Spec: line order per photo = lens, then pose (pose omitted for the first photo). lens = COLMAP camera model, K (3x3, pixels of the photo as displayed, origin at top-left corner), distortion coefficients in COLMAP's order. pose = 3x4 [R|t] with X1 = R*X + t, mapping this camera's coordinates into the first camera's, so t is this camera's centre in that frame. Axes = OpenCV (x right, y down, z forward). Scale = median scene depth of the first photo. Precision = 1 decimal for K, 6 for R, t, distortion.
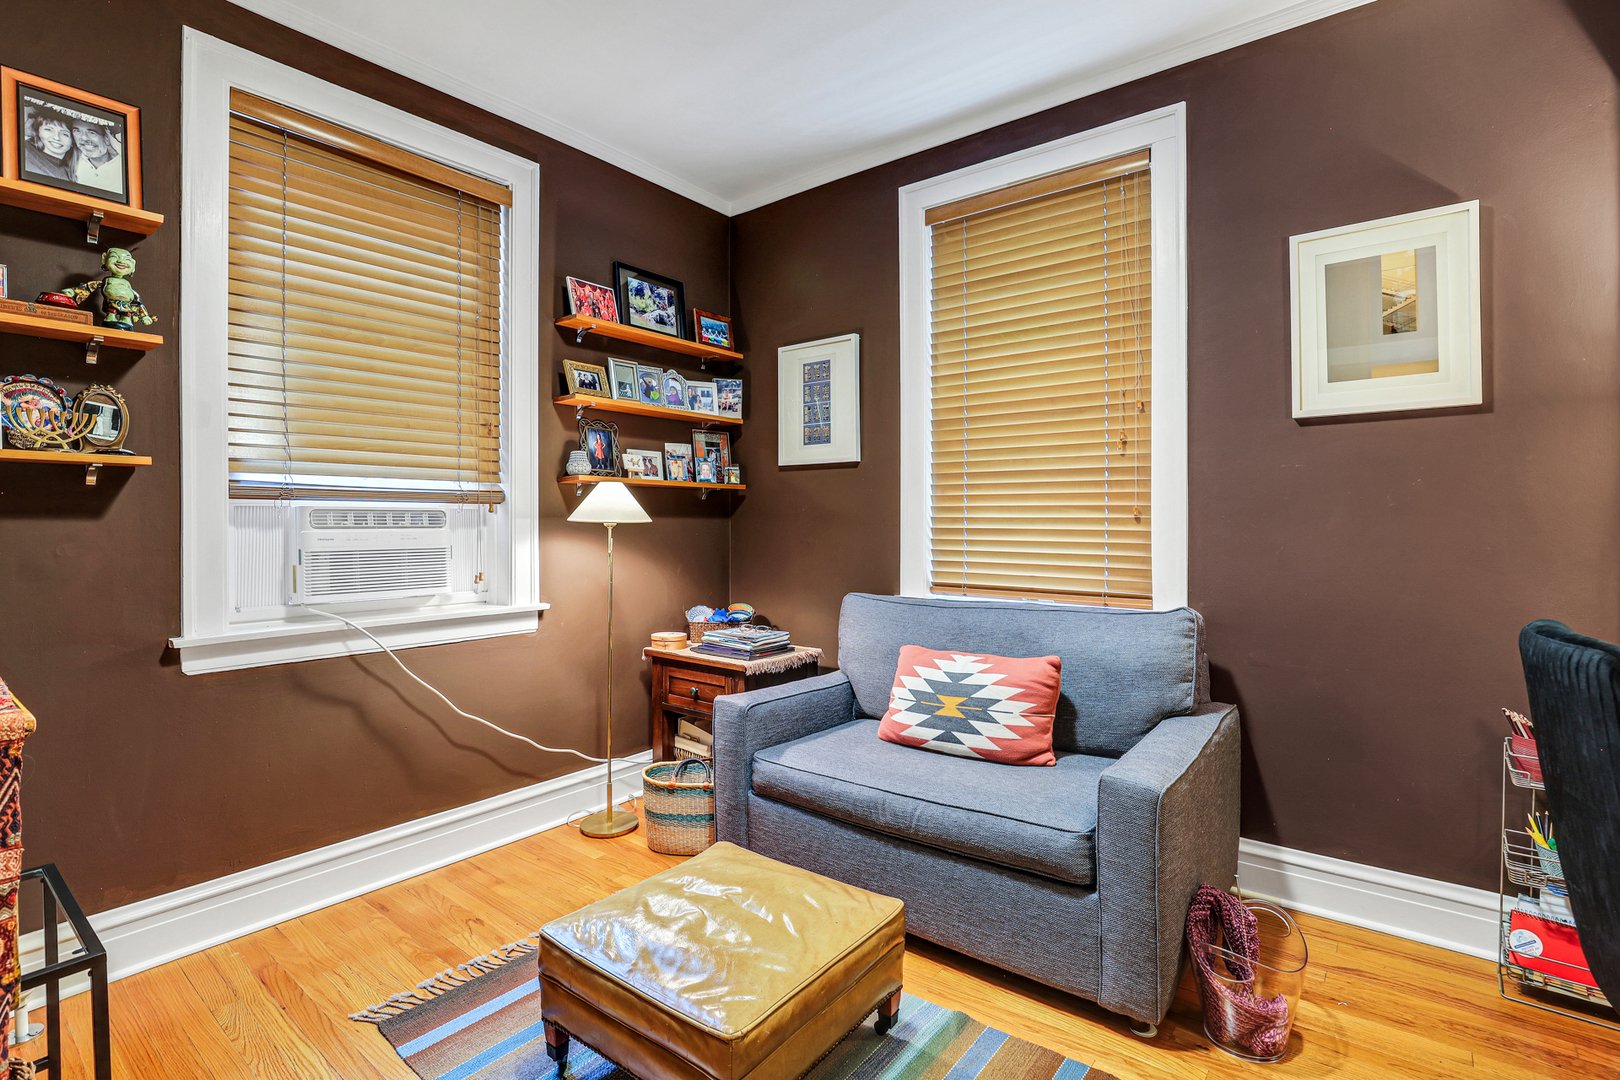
lens RADIAL K [[743.3, 0, 824.9], [0, 743.3, 535.8], [0, 0, 1]] dist [-0.027381, 0.006407]
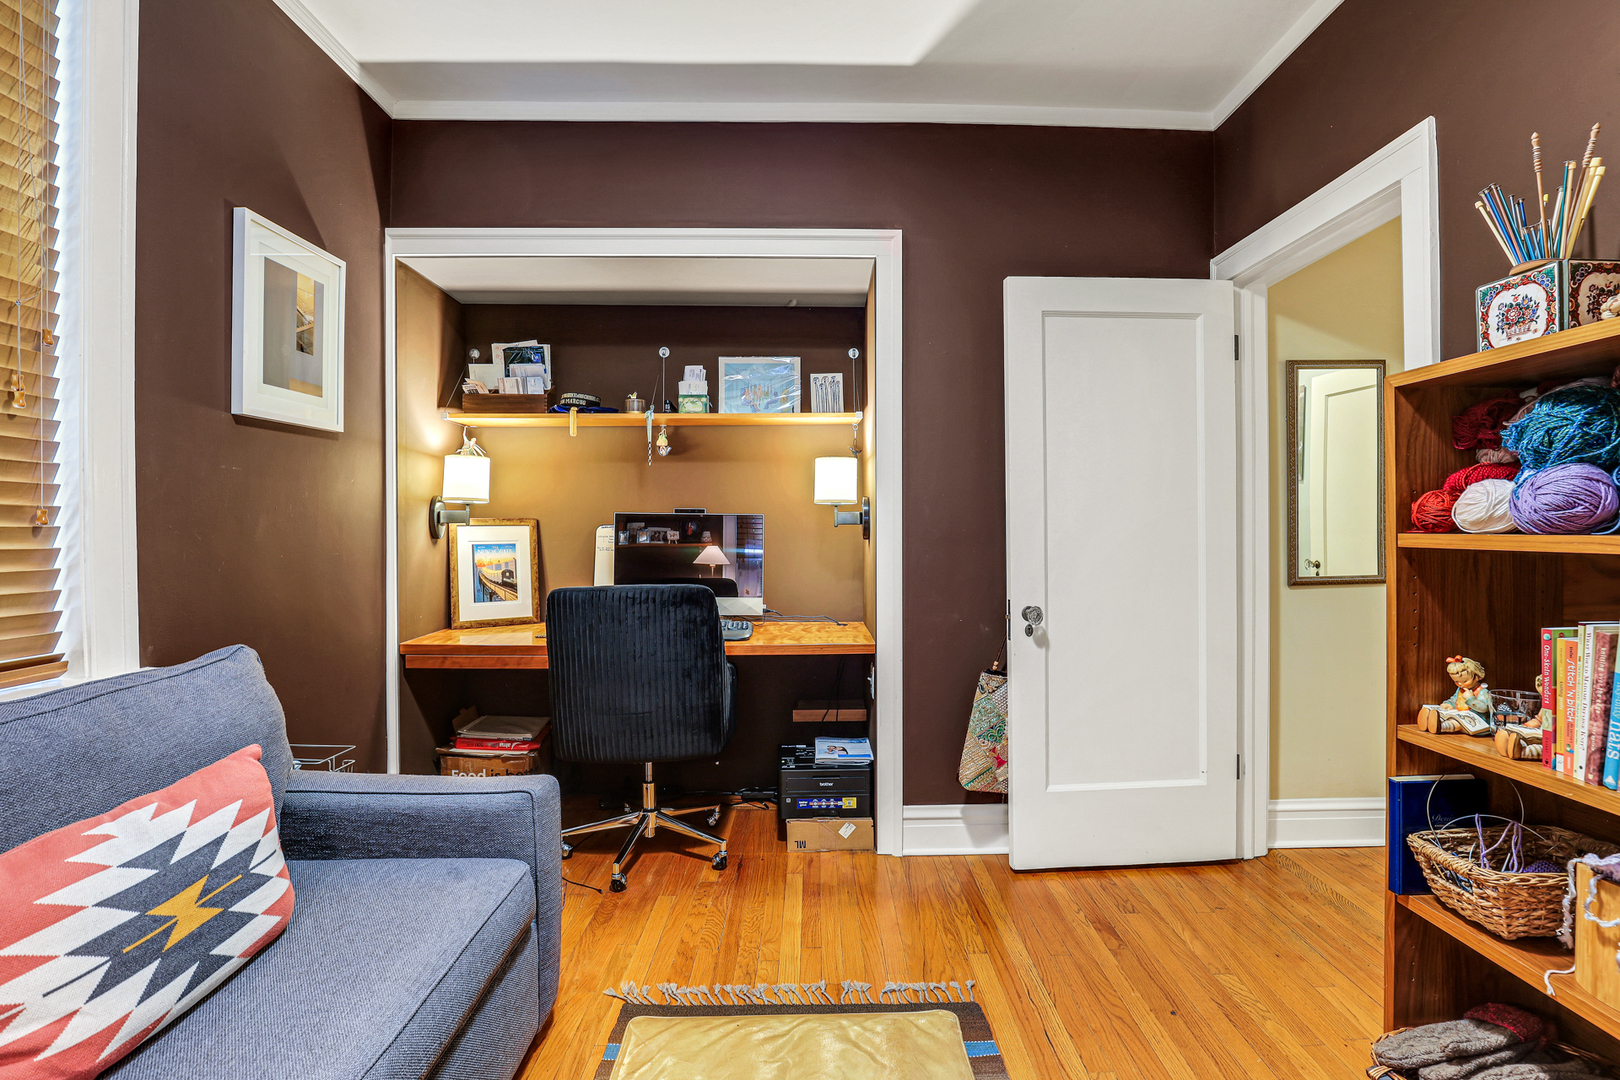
lens RADIAL K [[743.3, 0, 824.9], [0, 743.3, 535.8], [0, 0, 1]] dist [-0.027381, 0.006407]
pose [[-0.602182, -0.007446, 0.798324, -0.480804], [0.019125, 0.999535, 0.023749, -0.022119], [-0.798130, 0.029569, -0.601759, 0.975981]]
